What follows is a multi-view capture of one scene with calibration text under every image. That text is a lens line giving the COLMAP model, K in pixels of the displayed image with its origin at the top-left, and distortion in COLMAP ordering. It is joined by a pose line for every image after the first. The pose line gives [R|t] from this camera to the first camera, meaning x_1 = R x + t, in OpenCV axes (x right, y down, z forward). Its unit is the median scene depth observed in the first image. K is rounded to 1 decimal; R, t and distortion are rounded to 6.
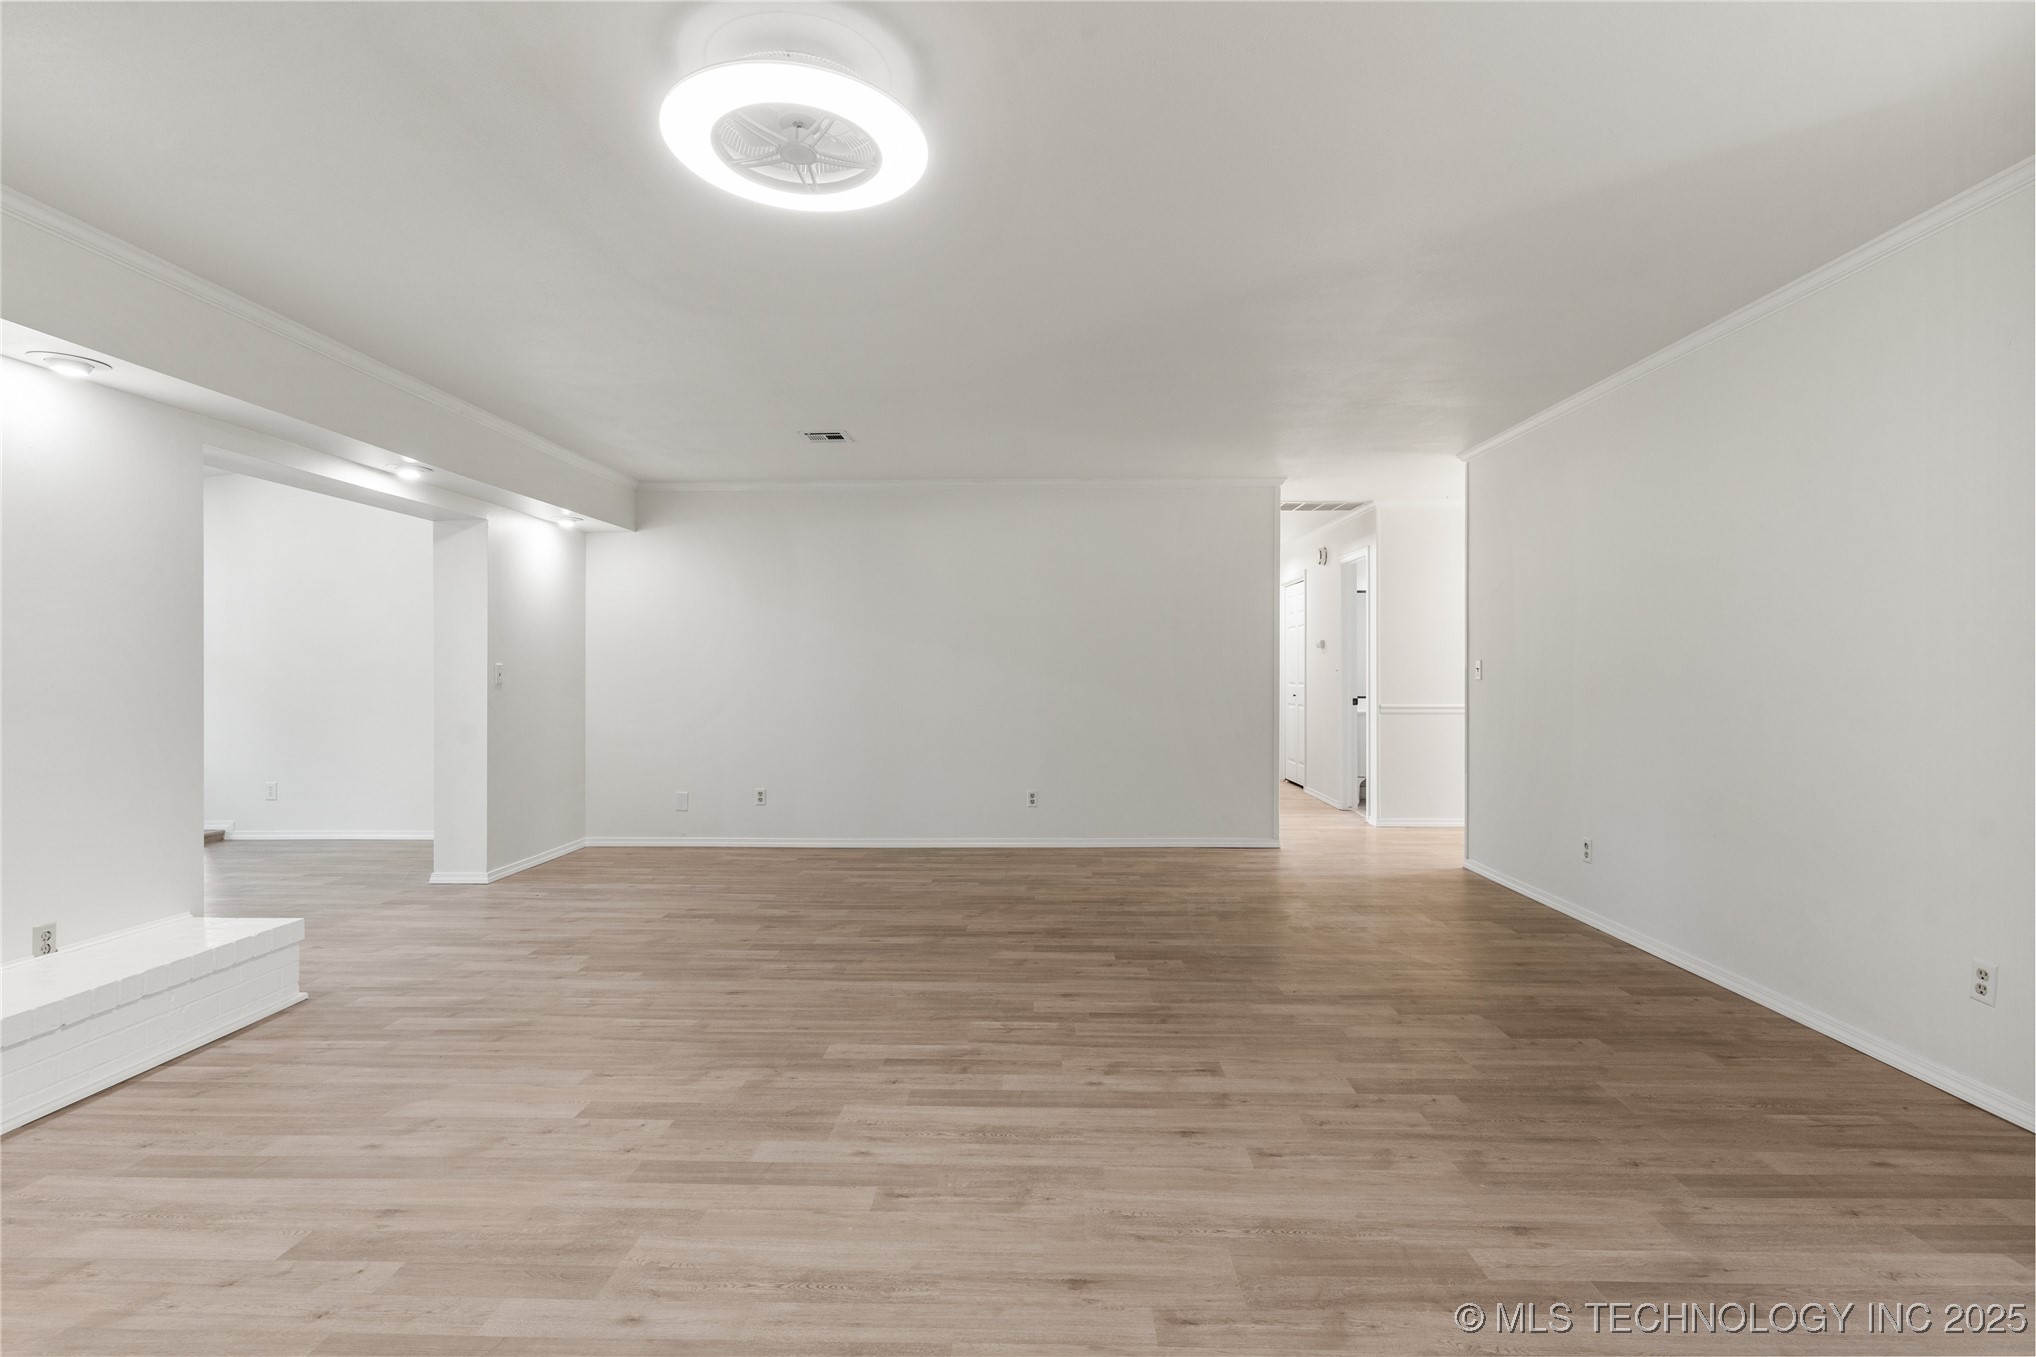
lens RADIAL K [[959.7, 0, 1022.9], [0, 959.7, 666.3], [0, 0, 1]] dist [0.002323, 0.000340]
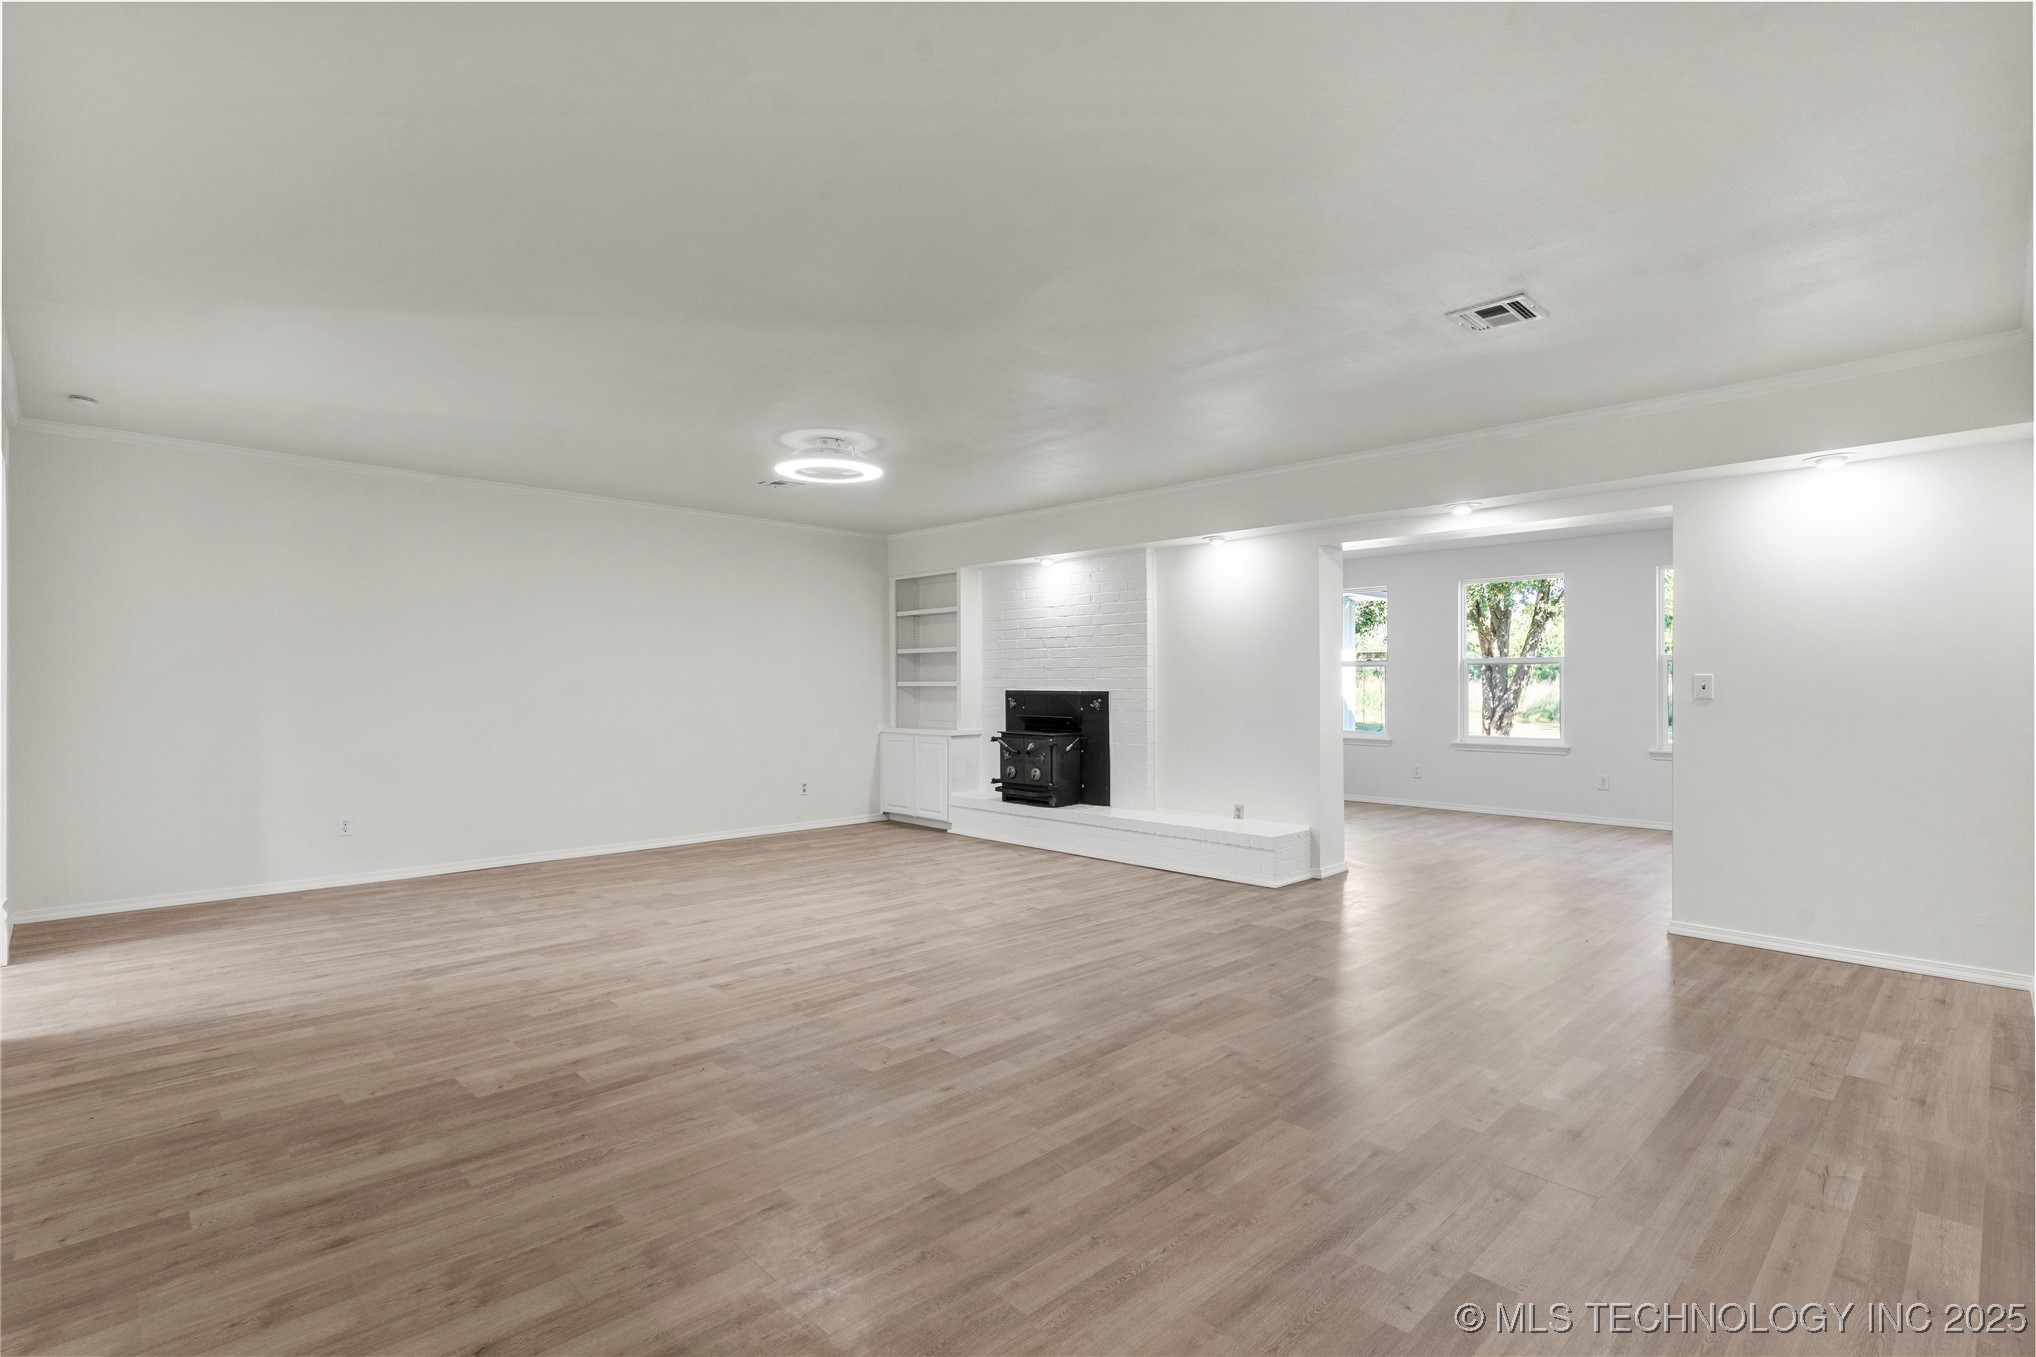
lens RADIAL K [[959.7, 0, 1011.7], [0, 959.7, 676.3], [0, 0, 1]] dist [0.002323, 0.000340]
pose [[-0.701691, -0.004059, -0.712470, 0.851247], [0.004661, 0.999936, -0.010287, 0.008431], [0.712466, -0.010540, -0.701627, 2.192890]]
